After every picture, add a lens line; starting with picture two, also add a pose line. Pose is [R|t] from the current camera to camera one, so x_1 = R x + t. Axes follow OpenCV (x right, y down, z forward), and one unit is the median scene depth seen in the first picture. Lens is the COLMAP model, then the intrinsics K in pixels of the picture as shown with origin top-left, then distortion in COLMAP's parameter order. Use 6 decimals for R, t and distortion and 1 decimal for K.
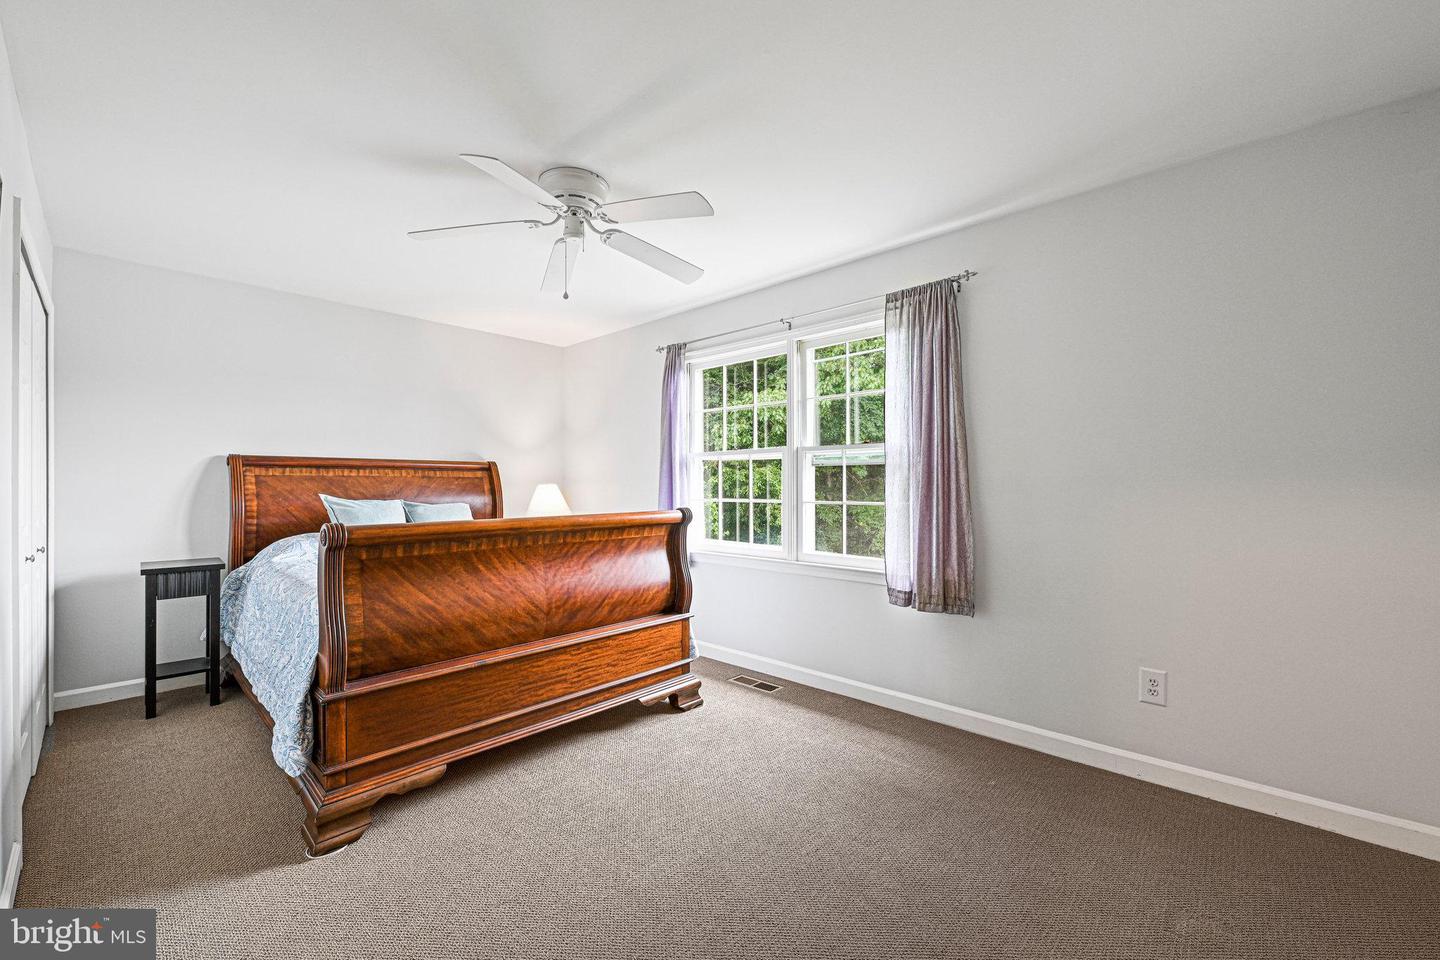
lens RADIAL K [[581.0, 0, 718.8], [0, 581.0, 472.1], [0, 0, 1]] dist [-0.001070, 0.000271]
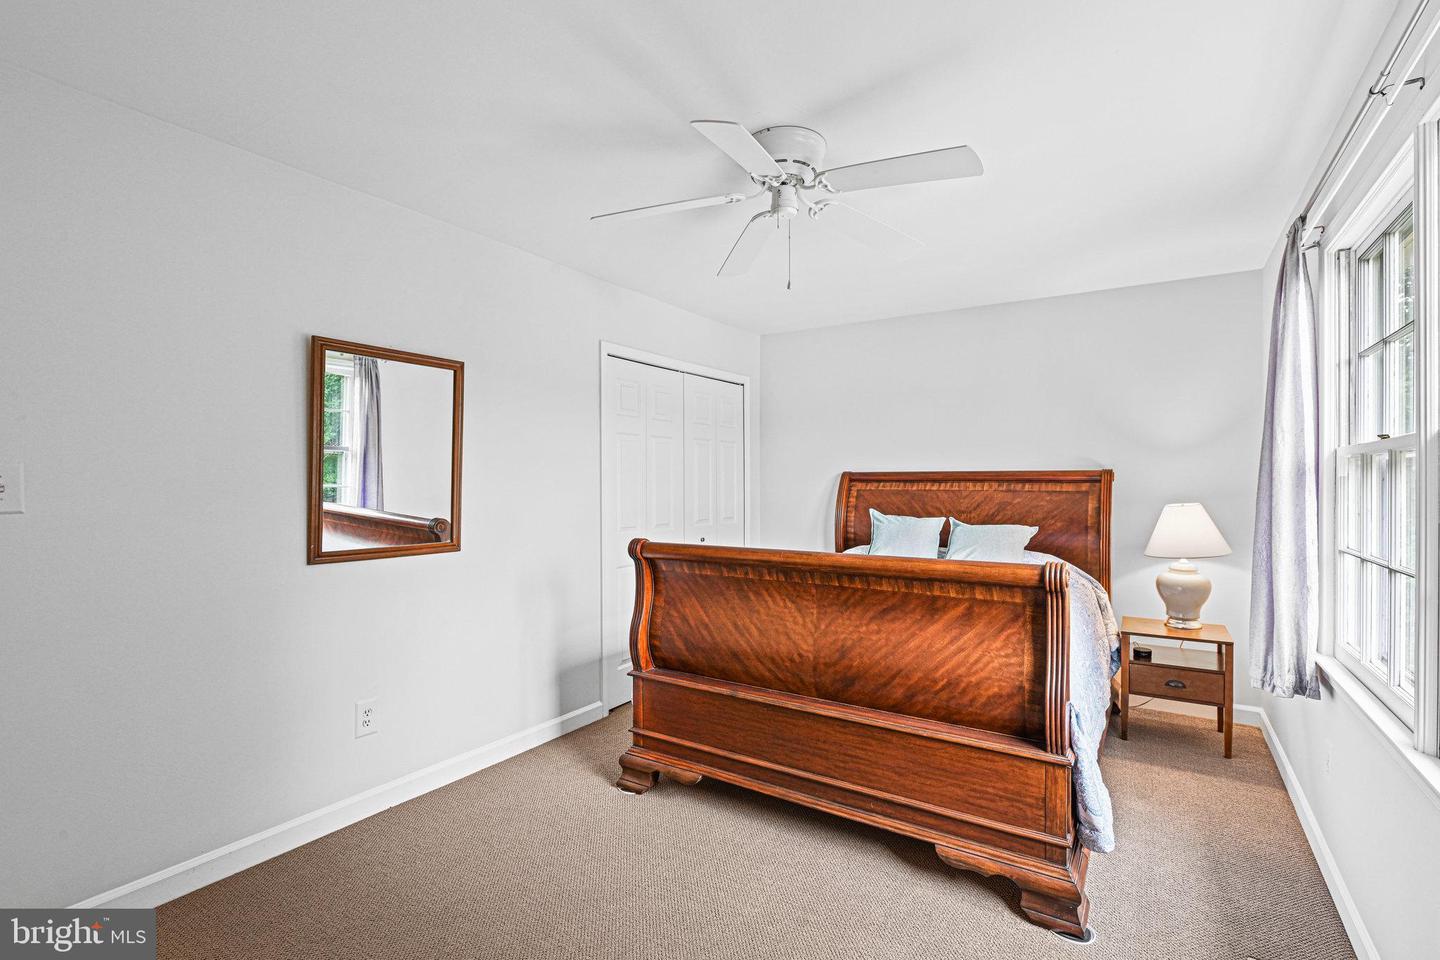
lens RADIAL K [[659.5, 0, 720.0], [0, 659.5, 480.0], [0, 0, 1]] dist [-0.003621, -0.000685]
pose [[0.178488, -0.002332, -0.983939, 0.560477], [0.021127, 0.999776, 0.001463, -0.027291], [0.983715, -0.021049, 0.178498, 0.649258]]
